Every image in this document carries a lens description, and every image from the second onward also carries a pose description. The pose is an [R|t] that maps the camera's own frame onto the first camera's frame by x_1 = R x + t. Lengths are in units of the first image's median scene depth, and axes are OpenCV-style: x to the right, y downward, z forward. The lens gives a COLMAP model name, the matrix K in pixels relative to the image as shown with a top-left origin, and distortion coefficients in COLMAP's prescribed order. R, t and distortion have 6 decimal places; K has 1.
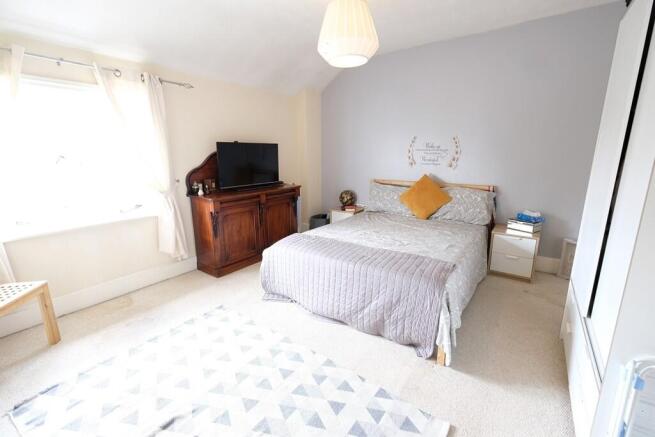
lens RADIAL K [[285.8, 0, 328.0], [0, 285.8, 214.2], [0, 0, 1]] dist [-0.001581, -0.000179]
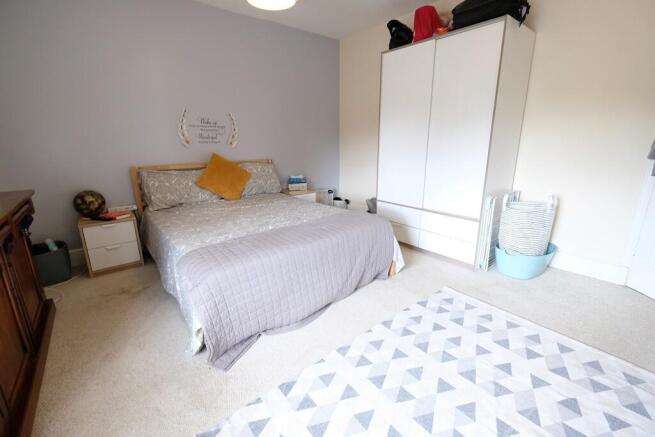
lens RADIAL K [[285.8, 0, 328.0], [0, 285.8, 214.2], [0, 0, 1]] dist [-0.001581, -0.000179]
pose [[0.251223, -0.240866, 0.937481, -0.655396], [0.218436, 0.957666, 0.187516, -0.064482], [-0.942960, 0.157671, 0.293202, 0.602642]]
